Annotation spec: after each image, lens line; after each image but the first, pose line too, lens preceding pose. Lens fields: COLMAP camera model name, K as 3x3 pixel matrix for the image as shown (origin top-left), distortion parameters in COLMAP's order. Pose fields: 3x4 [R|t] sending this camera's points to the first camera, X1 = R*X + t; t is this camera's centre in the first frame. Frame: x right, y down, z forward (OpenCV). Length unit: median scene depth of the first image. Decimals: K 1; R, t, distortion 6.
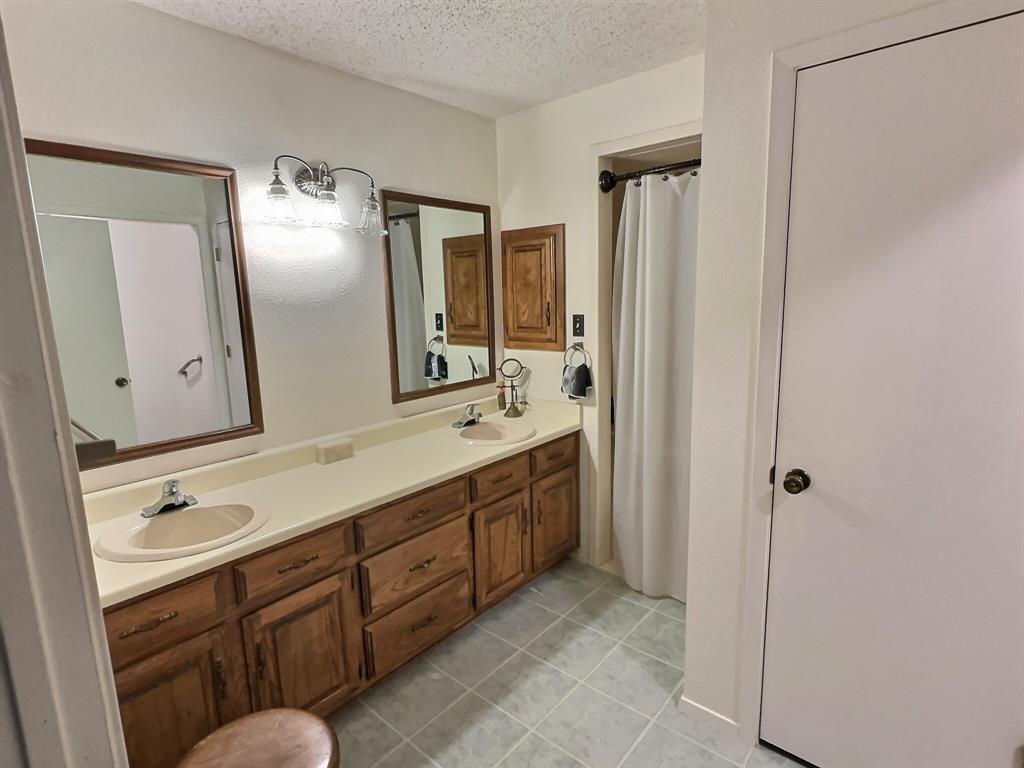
lens RADIAL K [[529.5, 0, 514.8], [0, 529.5, 383.1], [0, 0, 1]] dist [-0.002786, -0.000180]
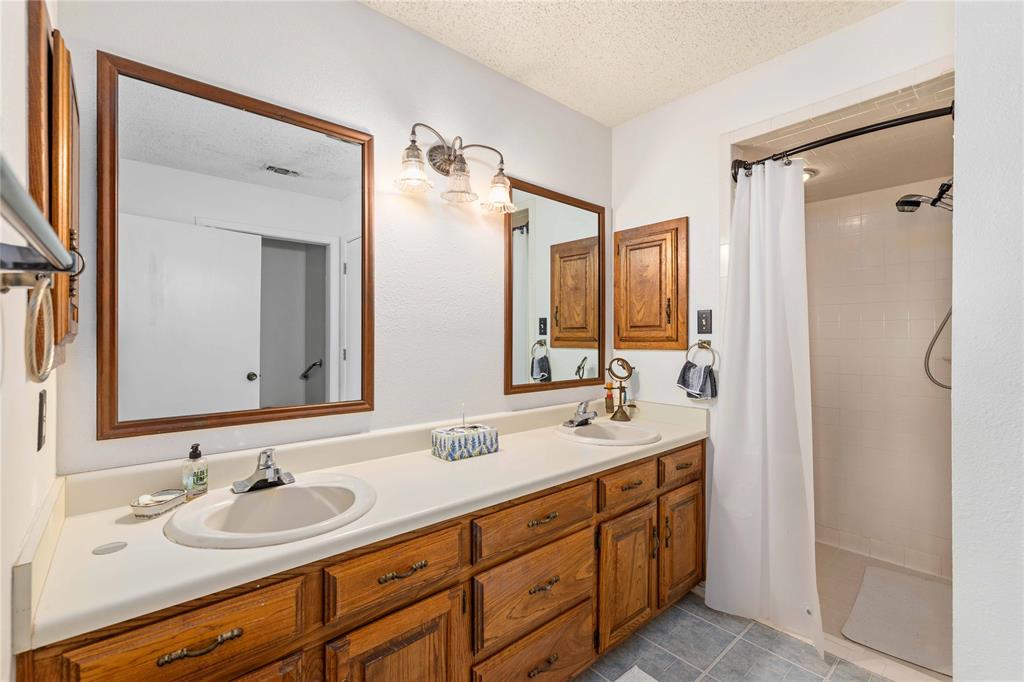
lens RADIAL K [[448.6, 0, 506.6], [0, 448.6, 338.0], [0, 0, 1]] dist [0.004173, 0.000121]
pose [[0.987942, 0.027396, -0.152382, -0.123813], [-0.051902, 0.985872, -0.159256, 0.074680], [0.145866, 0.165245, 0.975406, 0.239501]]
